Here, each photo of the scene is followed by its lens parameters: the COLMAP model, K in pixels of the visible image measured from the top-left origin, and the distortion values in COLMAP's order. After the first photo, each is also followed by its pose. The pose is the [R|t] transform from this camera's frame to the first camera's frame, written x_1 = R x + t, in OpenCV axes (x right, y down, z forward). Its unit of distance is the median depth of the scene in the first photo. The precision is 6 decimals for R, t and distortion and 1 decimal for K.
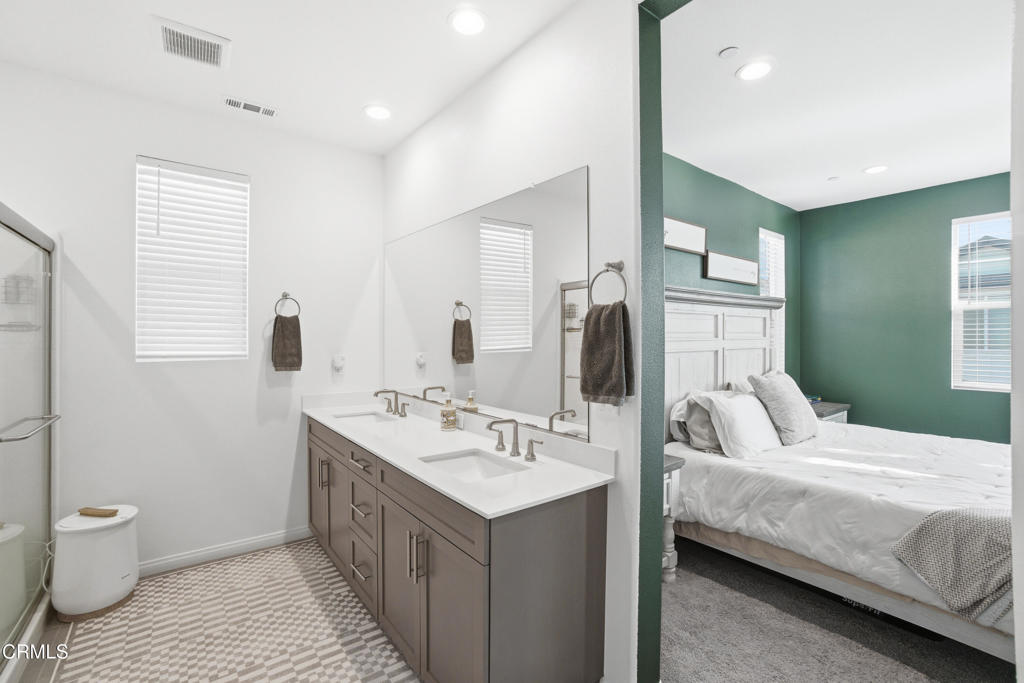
lens RADIAL K [[447.3, 0, 512.0], [0, 447.3, 341.5], [0, 0, 1]] dist [0.014495, 0.000263]
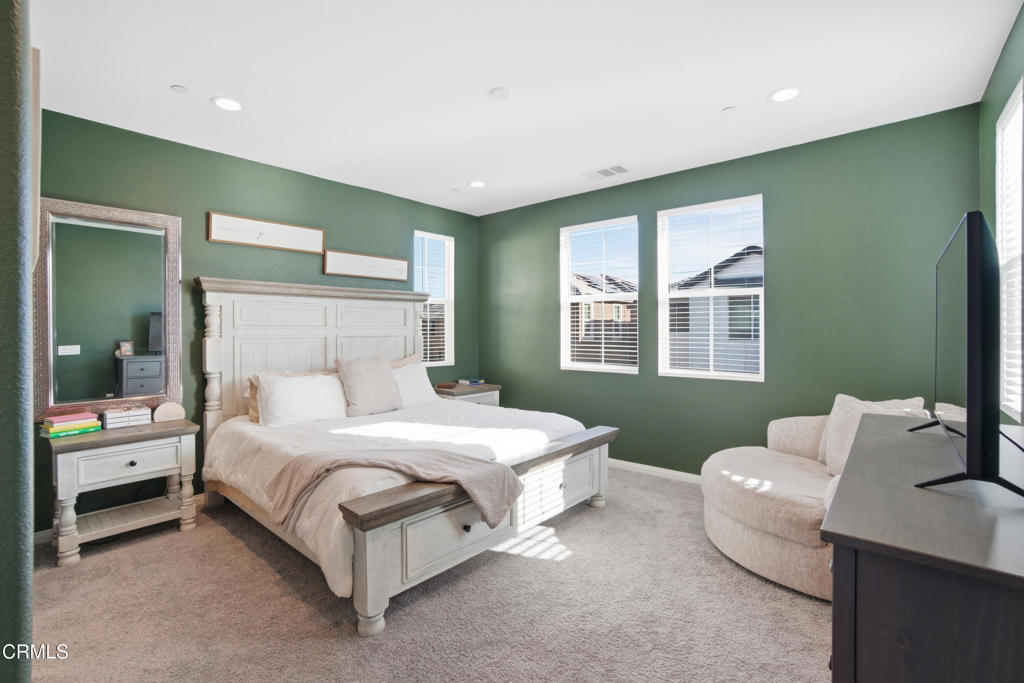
lens RADIAL K [[456.8, 0, 512.0], [0, 456.8, 341.5], [0, 0, 1]] dist [0.000706, 0.000184]
pose [[0.994929, -0.007748, 0.100283, 0.767485], [0.007625, 0.999970, 0.001601, 0.029828], [-0.100292, -0.000828, 0.994958, -0.193083]]
